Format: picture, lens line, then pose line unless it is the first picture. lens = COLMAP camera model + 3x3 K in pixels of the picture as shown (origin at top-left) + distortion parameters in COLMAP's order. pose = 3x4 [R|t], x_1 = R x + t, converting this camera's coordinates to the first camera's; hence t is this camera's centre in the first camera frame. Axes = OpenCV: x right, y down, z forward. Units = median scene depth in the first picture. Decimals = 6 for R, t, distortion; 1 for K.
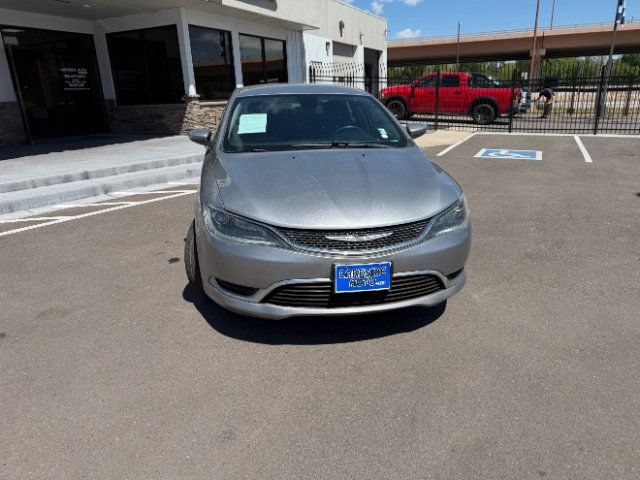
lens RADIAL K [[455.0, 0, 318.4], [0, 455.0, 245.3], [0, 0, 1]] dist [0.029372, -0.034499]
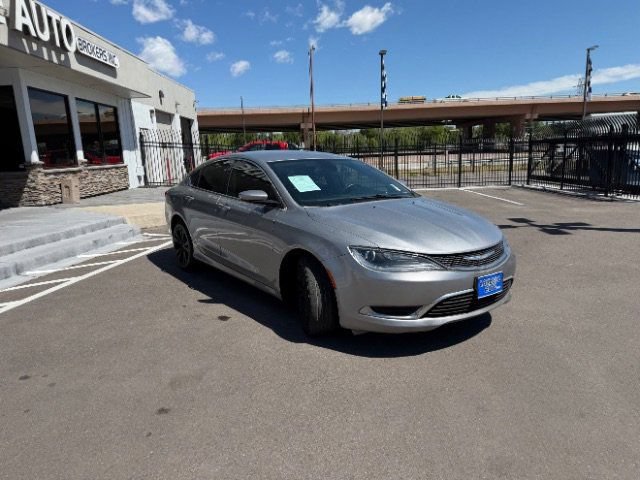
lens RADIAL K [[455.0, 0, 324.7], [0, 455.0, 242.8], [0, 0, 1]] dist [0.029372, -0.034499]
pose [[0.883836, -0.091314, 0.458799, -0.199470], [0.154369, 0.982757, -0.101782, 0.002036], [-0.441593, 0.160783, 0.882691, -0.005027]]
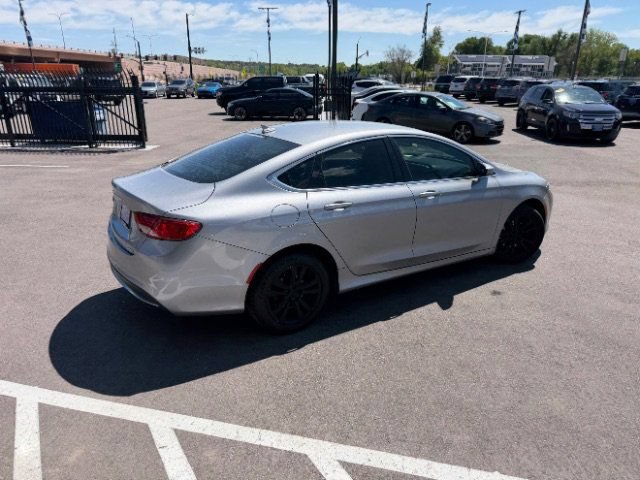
lens RADIAL K [[455.0, 0, 317.4], [0, 455.0, 242.6], [0, 0, 1]] dist [0.029372, -0.034499]
pose [[-0.397218, -0.281384, 0.873522, -0.359900], [0.294582, 0.862372, 0.411748, -0.214185], [-0.869160, 0.420878, -0.259658, 0.555713]]
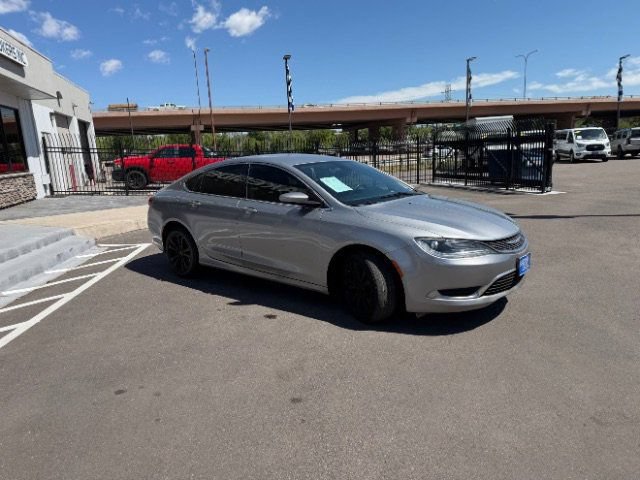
lens RADIAL K [[455.0, 0, 317.8], [0, 455.0, 242.3], [0, 0, 1]] dist [0.029372, -0.034499]
pose [[0.753255, -0.136420, 0.643426, -0.310062], [0.231265, 0.970722, -0.064927, -0.014316], [-0.615730, 0.197709, 0.762750, 0.038876]]
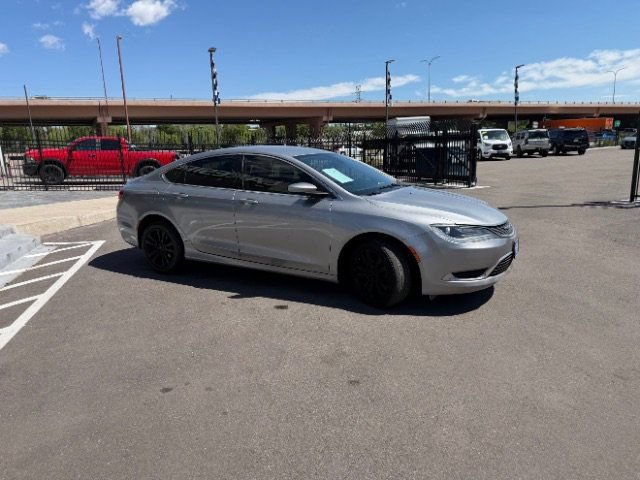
lens RADIAL K [[455.0, 0, 318.1], [0, 455.0, 234.5], [0, 0, 1]] dist [0.029372, -0.034499]
pose [[0.616646, -0.144682, 0.773831, -0.367627], [0.261083, 0.964921, -0.027641, -0.027484], [-0.742686, 0.219079, 0.632789, 0.087335]]
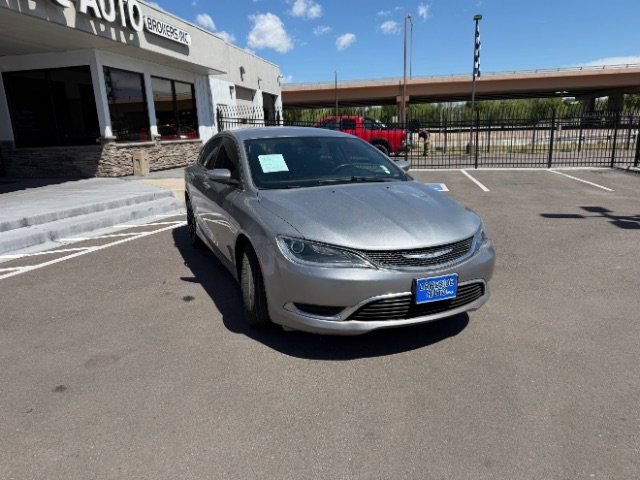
lens RADIAL K [[455.0, 0, 317.7], [0, 455.0, 243.2], [0, 0, 1]] dist [0.029372, -0.034499]
pose [[0.967664, -0.060488, 0.244882, -0.098495], [0.081396, 0.993767, -0.076172, 0.003944], [-0.238748, 0.093641, 0.966556, -0.015464]]
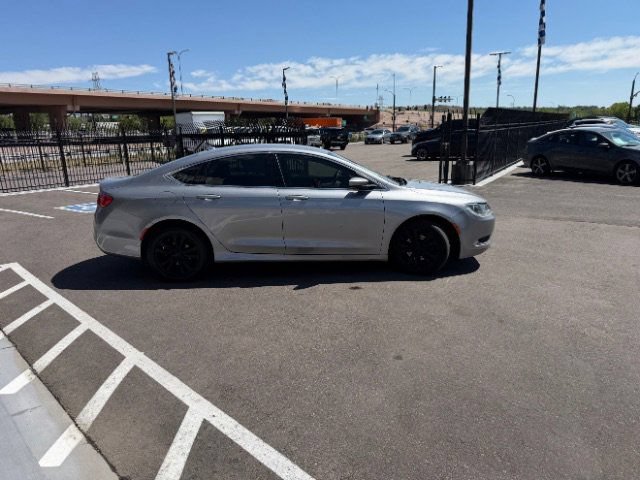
lens RADIAL K [[455.0, 0, 319.7], [0, 455.0, 245.7], [0, 0, 1]] dist [0.029372, -0.034499]
pose [[0.124856, -0.216641, 0.968234, -0.508342], [0.331197, 0.928996, 0.165153, -0.104068], [-0.935265, 0.300056, 0.187742, 0.295397]]
